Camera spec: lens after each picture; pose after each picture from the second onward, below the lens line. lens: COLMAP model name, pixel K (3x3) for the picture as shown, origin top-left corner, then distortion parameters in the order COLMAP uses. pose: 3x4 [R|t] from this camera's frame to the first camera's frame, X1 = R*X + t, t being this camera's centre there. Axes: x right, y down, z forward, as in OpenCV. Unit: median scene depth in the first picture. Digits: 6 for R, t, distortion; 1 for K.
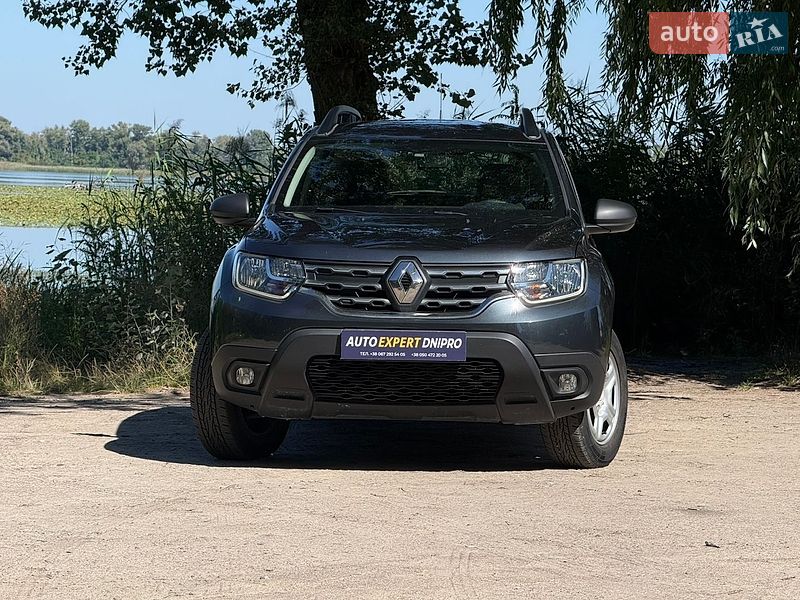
lens RADIAL K [[2824.3, 0, 399.5], [0, 2824.3, 300.4], [0, 0, 1]] dist [0.260500, 0.000000]
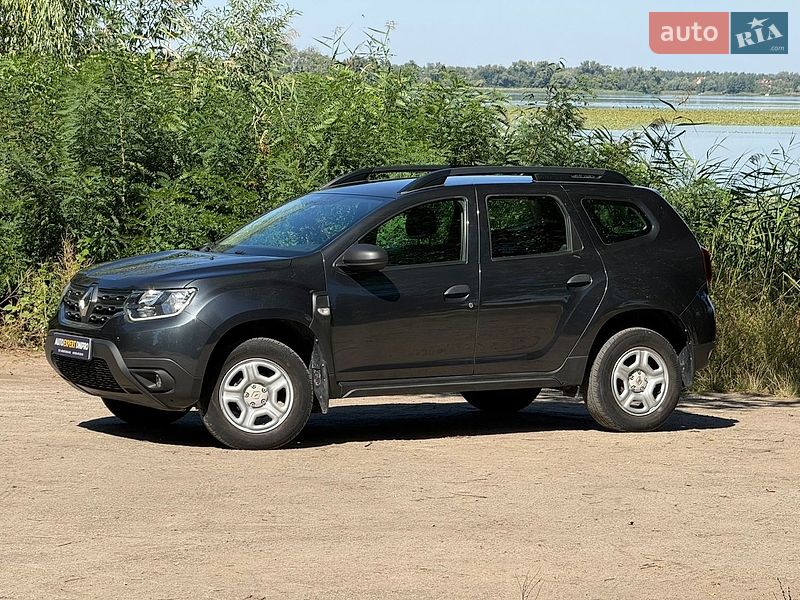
lens RADIAL K [[2824.3, 0, 400.6], [0, 2824.3, 293.7], [0, 0, 1]] dist [0.260500, 0.000000]
pose [[0.523454, 0.033453, -0.851397, 1.281656], [-0.036498, 0.999192, 0.016821, -0.039715], [0.851272, 0.022269, 0.524252, 0.395711]]
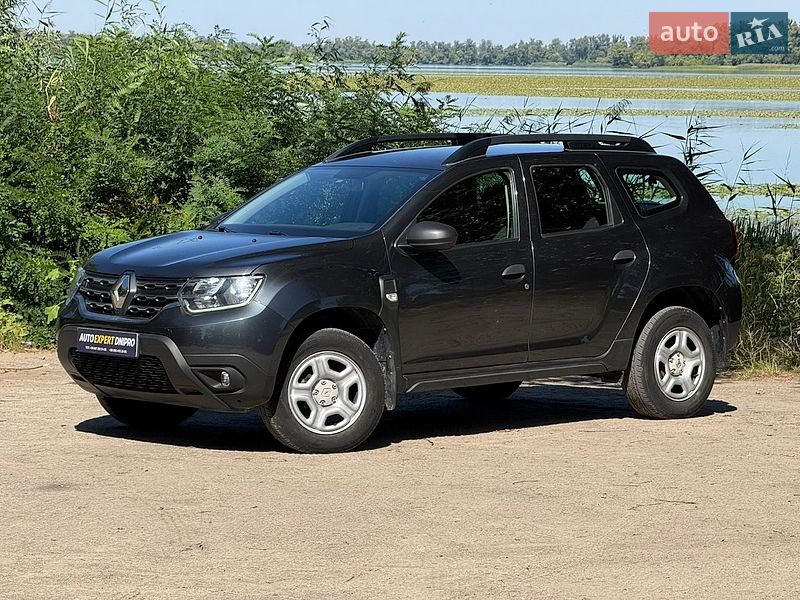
lens RADIAL K [[2824.3, 0, 404.6], [0, 2824.3, 307.9], [0, 0, 1]] dist [0.260500, 0.000000]
pose [[0.685224, 0.035420, -0.727470, 0.995229], [-0.020681, 0.999360, 0.029179, -0.038229], [0.728038, -0.004950, 0.685519, 0.236436]]
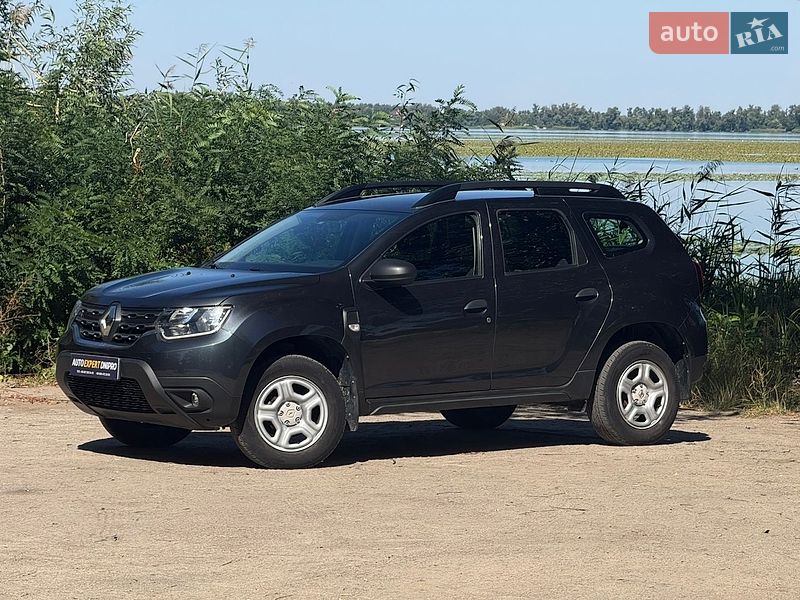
lens RADIAL K [[2824.3, 0, 401.6], [0, 2824.3, 305.2], [0, 0, 1]] dist [0.260500, 0.000000]
pose [[0.627167, 0.021640, -0.778584, 1.161696], [-0.026276, 0.999633, 0.006618, -0.026754], [0.778441, 0.016308, 0.627506, 0.248649]]
